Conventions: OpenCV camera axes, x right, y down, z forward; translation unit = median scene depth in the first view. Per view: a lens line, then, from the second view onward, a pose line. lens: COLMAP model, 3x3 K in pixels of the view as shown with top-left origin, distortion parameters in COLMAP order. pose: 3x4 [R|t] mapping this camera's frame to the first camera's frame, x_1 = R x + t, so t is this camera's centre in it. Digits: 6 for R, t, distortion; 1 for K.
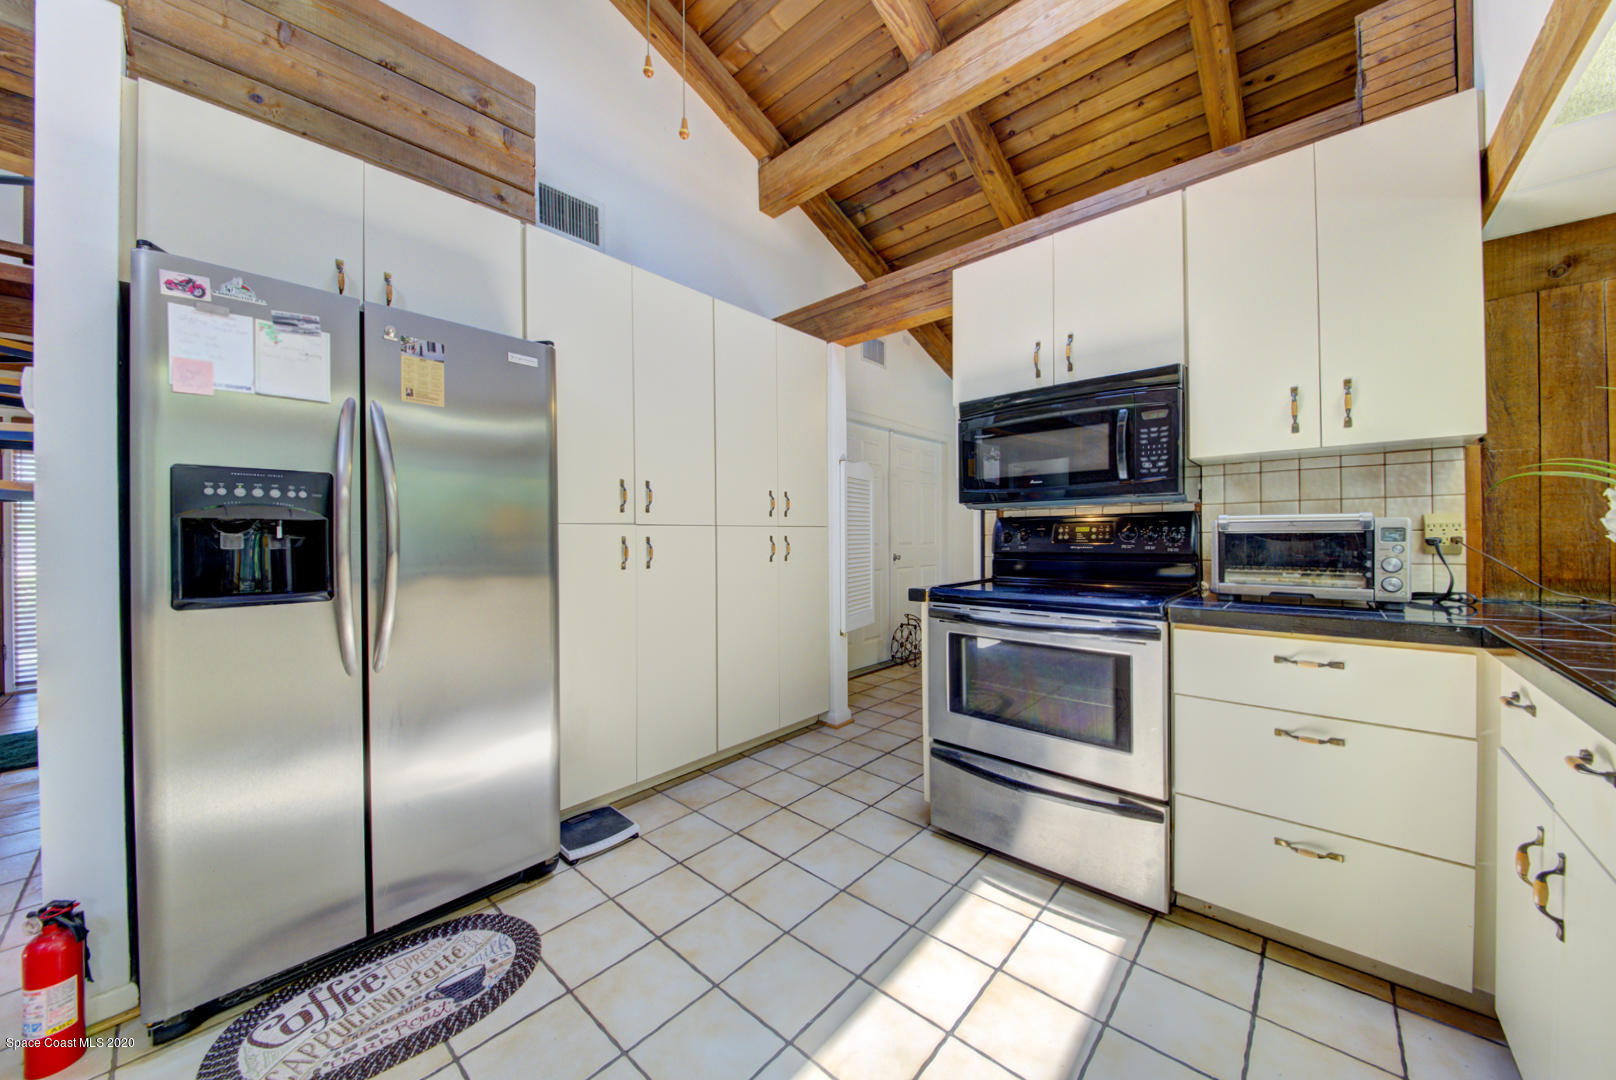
lens RADIAL K [[568.3, 0, 803.7], [0, 568.3, 535.4], [0, 0, 1]] dist [0.005348, -0.002445]
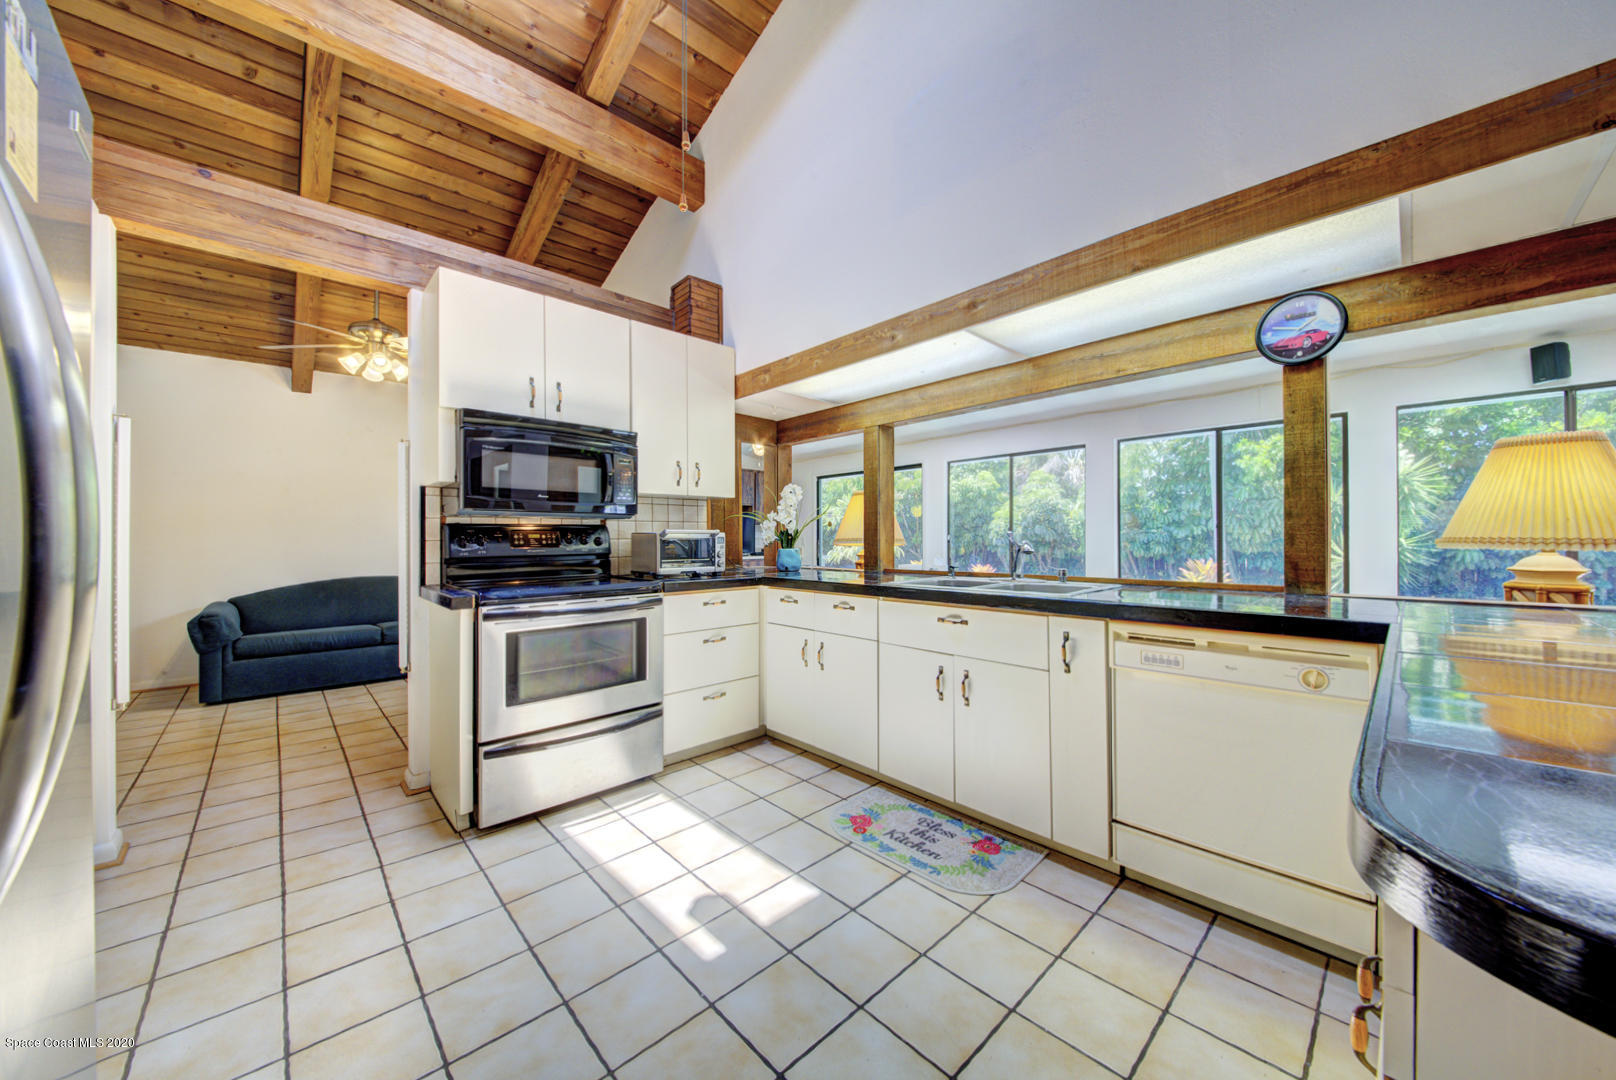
lens RADIAL K [[568.3, 0, 803.4], [0, 568.3, 536.1], [0, 0, 1]] dist [0.005348, -0.002445]
pose [[0.096860, 0.006711, 0.995275, -0.894477], [0.005651, 0.999957, -0.007292, 0.002264], [-0.995282, 0.006331, 0.096818, 0.407804]]
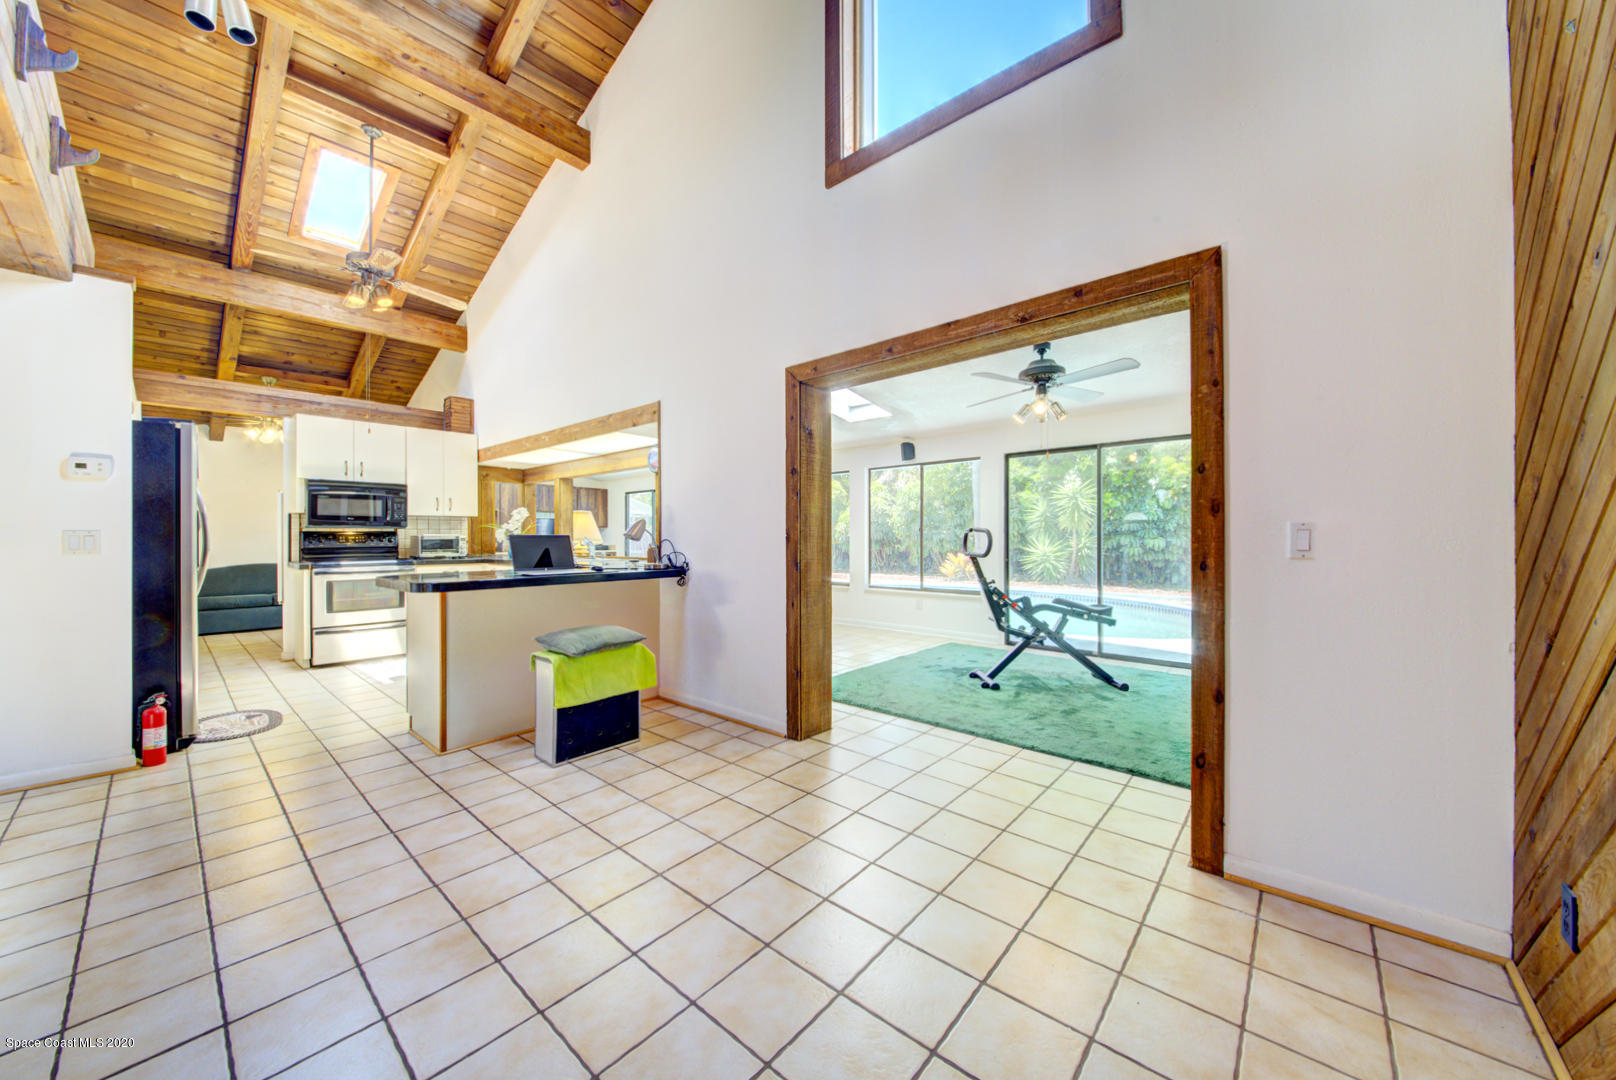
lens RADIAL K [[568.3, 0, 795.9], [0, 568.3, 536.5], [0, 0, 1]] dist [0.005348, -0.002445]
pose [[0.004575, 0.003969, 0.999982, -2.573671], [0.003361, 0.999986, -0.003984, 0.001138], [-0.999984, 0.003379, 0.004562, -1.205327]]
